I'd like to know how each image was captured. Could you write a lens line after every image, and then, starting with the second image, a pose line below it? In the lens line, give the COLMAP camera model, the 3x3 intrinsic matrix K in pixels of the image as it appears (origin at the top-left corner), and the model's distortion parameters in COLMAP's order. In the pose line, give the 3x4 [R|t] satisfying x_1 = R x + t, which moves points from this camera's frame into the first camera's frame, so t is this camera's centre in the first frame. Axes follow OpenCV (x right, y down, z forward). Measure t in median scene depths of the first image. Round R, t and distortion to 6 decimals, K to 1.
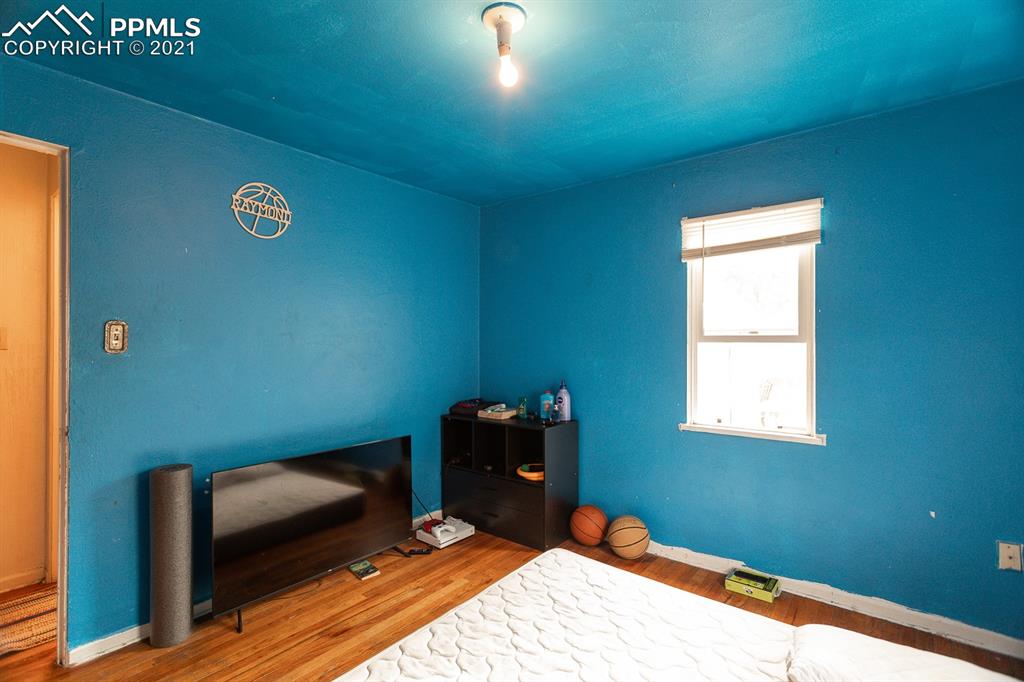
lens RADIAL K [[486.2, 0, 507.8], [0, 486.2, 337.8], [0, 0, 1]] dist [0.002106, 0.000491]
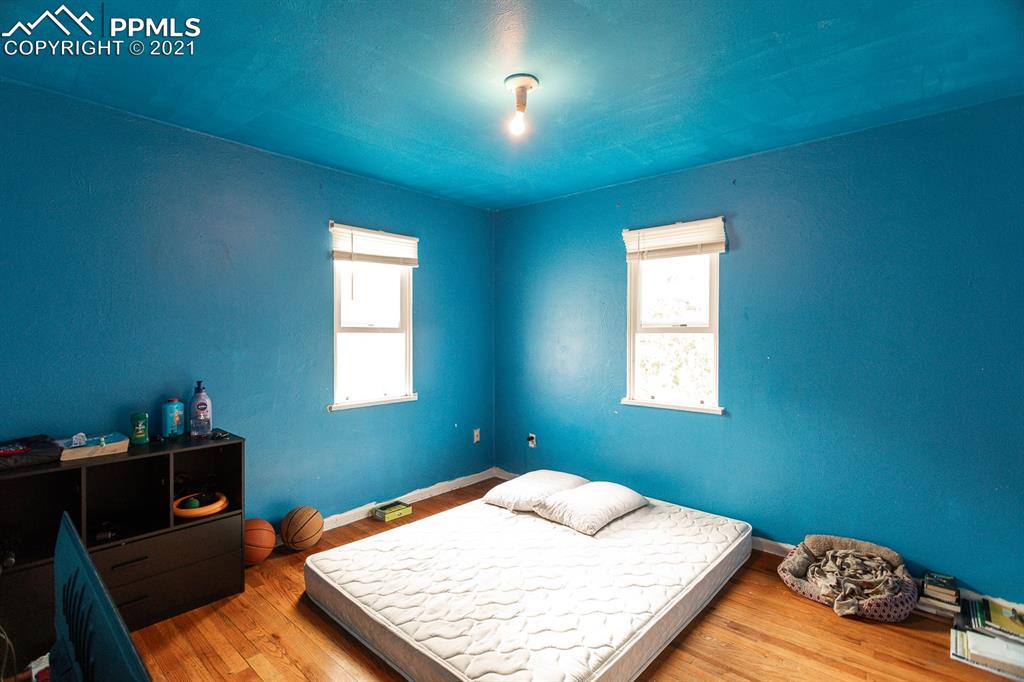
lens RADIAL K [[486.2, 0, 507.8], [0, 486.2, 337.8], [0, 0, 1]] dist [0.002106, 0.000491]
pose [[0.048826, -0.009488, 0.998762, -0.837458], [-0.012007, 0.999877, 0.010085, 0.005360], [-0.998735, -0.012484, 0.048706, 0.618337]]
